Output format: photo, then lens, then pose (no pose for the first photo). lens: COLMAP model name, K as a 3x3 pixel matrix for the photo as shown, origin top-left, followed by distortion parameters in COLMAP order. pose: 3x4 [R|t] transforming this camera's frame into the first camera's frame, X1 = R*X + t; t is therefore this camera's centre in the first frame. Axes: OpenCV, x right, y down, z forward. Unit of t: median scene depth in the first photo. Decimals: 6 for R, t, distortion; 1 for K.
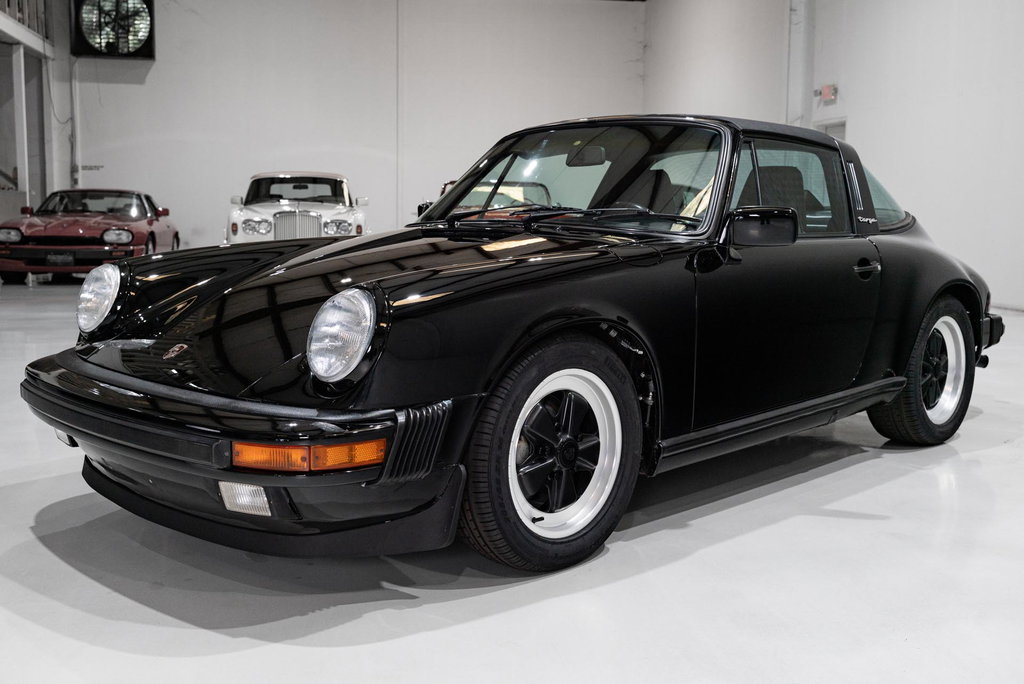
lens RADIAL K [[1052.4, 0, 507.6], [0, 1052.4, 322.9], [0, 0, 1]] dist [-0.002616, 0.018705]
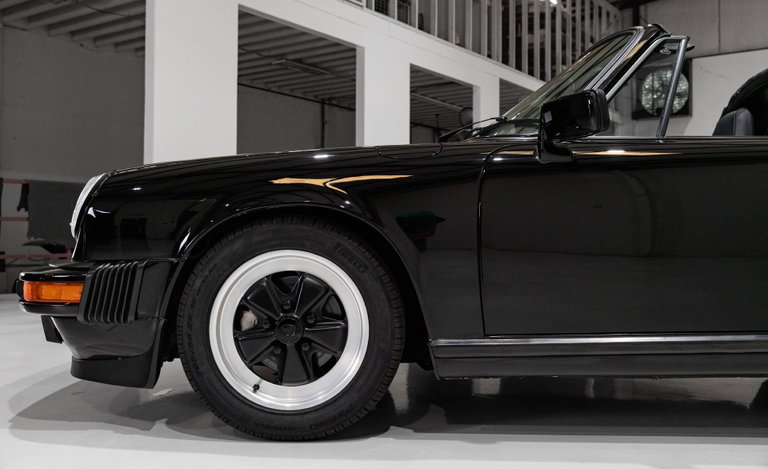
lens RADIAL K [[751.1, 0, 384.0], [0, 751.1, 234.5], [0, 0, 1]] dist [0.006537, 0.014786]
pose [[0.705743, -0.006258, -0.708440, 0.539632], [-0.072263, 0.994110, -0.080770, 0.066882], [0.704773, 0.108197, 0.701134, 0.421825]]
